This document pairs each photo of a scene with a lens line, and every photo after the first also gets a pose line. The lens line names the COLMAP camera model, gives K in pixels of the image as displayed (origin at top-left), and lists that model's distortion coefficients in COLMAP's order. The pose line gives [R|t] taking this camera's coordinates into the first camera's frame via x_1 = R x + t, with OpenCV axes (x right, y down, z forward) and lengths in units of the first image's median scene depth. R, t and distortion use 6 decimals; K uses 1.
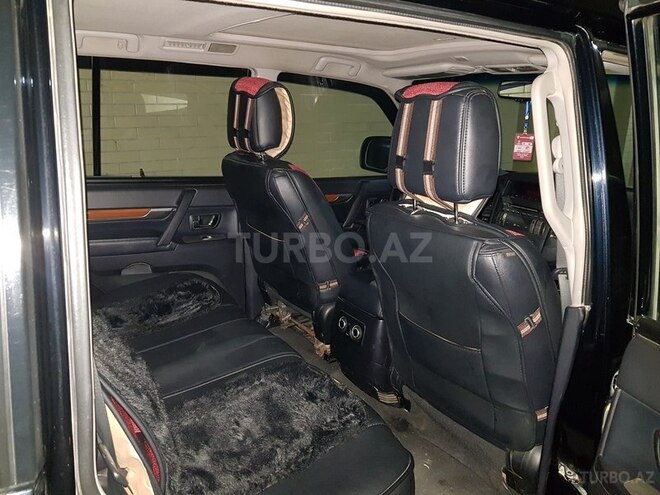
lens RADIAL K [[507.8, 0, 318.1], [0, 507.8, 235.8], [0, 0, 1]] dist [0.002096, -0.008905]
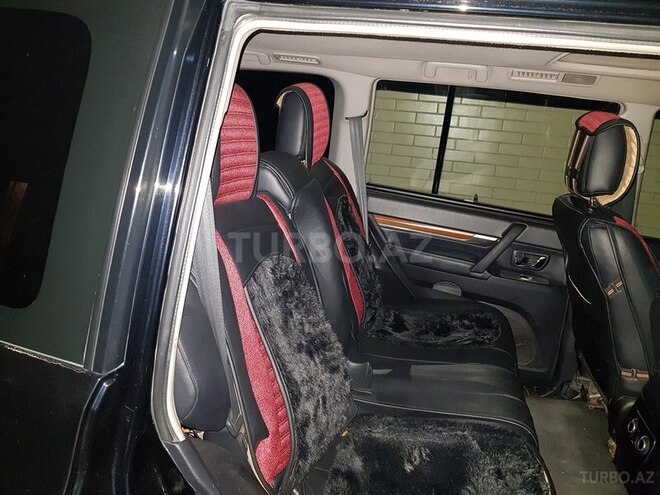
lens RADIAL K [[507.8, 0, 318.1], [0, 507.8, 235.8], [0, 0, 1]] dist [0.002096, -0.008905]
pose [[0.708040, 0.221648, -0.670486, 0.152706], [-0.255103, 0.965629, 0.049824, -0.024932], [0.658484, 0.135766, 0.740247, 0.058140]]
